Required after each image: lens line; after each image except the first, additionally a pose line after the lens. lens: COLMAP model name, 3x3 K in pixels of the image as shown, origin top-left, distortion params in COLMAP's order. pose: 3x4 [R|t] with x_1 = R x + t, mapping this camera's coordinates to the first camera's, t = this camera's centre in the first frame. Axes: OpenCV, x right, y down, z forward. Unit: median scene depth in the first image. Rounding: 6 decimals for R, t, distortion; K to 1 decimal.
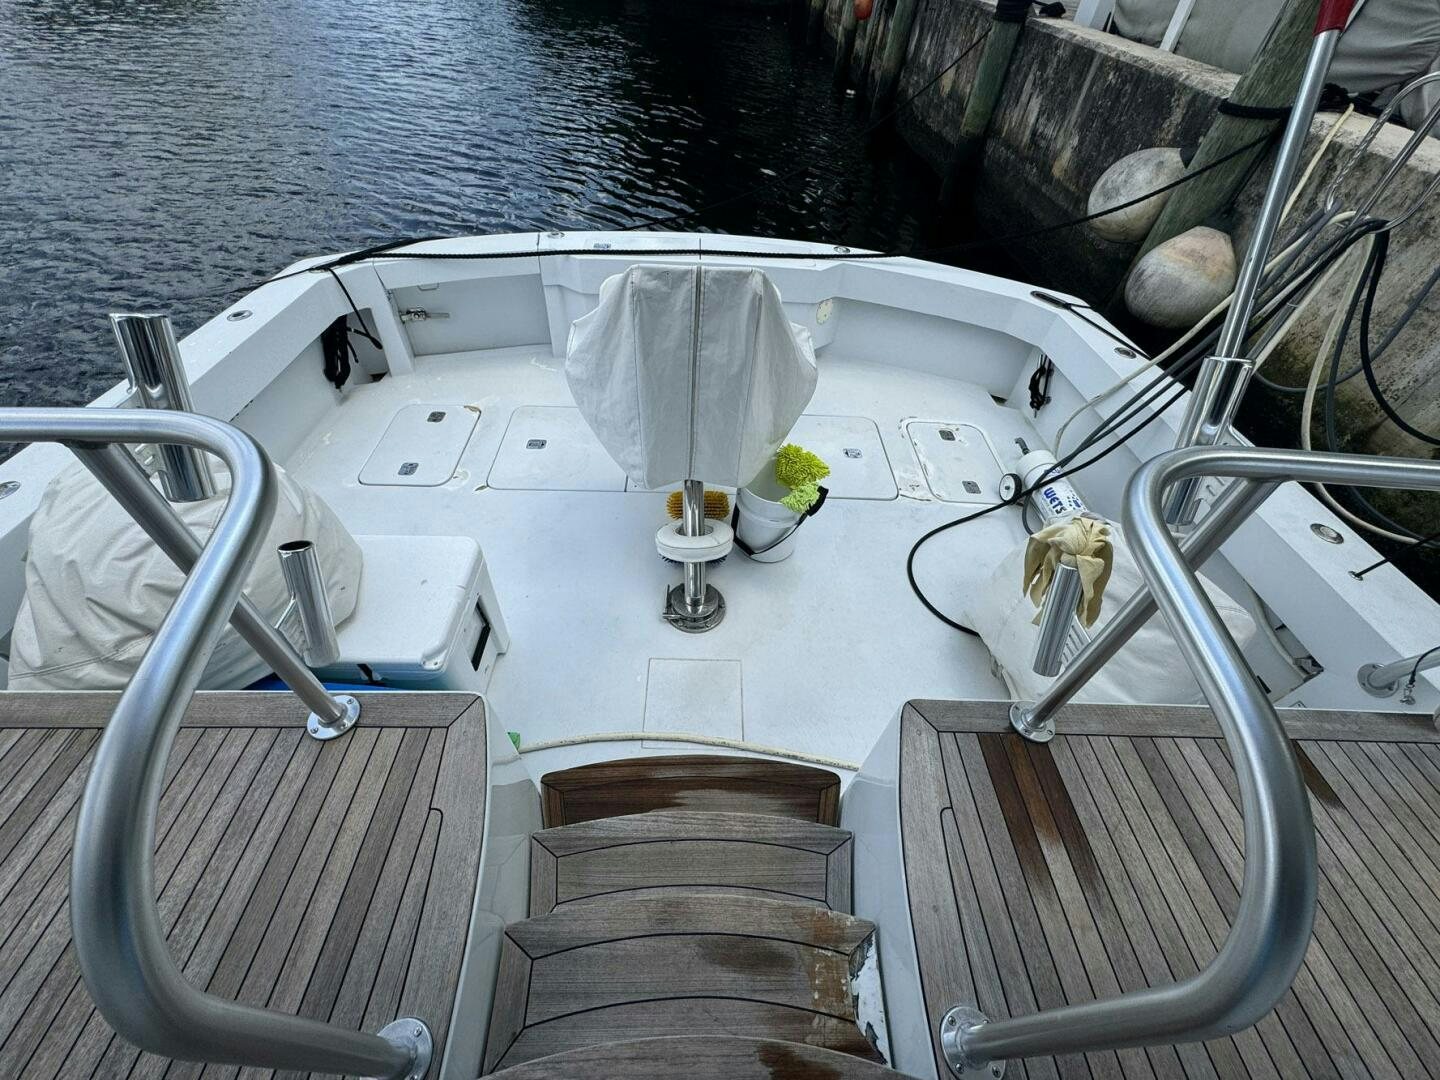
lens RADIAL K [[575.2, 0, 720.5], [0, 575.2, 546.8], [0, 0, 1]] dist [-0.000391, 0.000189]
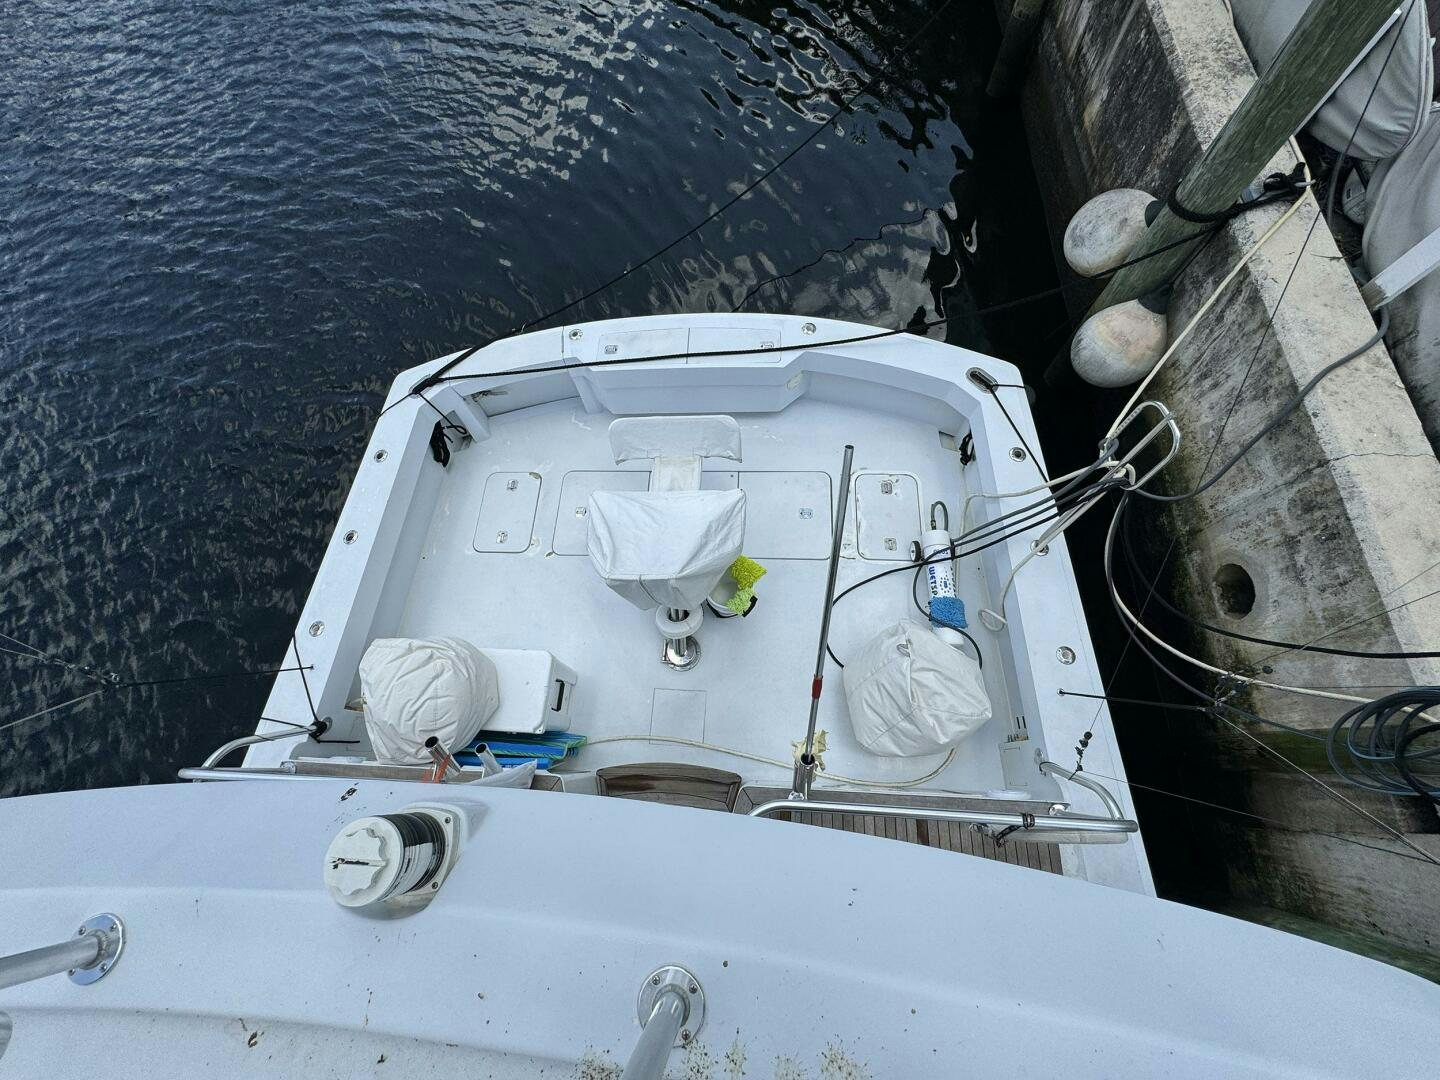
lens RADIAL K [[575.2, 0, 720.5], [0, 575.2, 546.8], [0, 0, 1]] dist [-0.000391, 0.000189]
pose [[0.988543, 0.011960, -0.150467, 0.229750], [0.043954, 0.930845, 0.362762, -0.574252], [0.144400, -0.365219, 0.919654, -0.289633]]
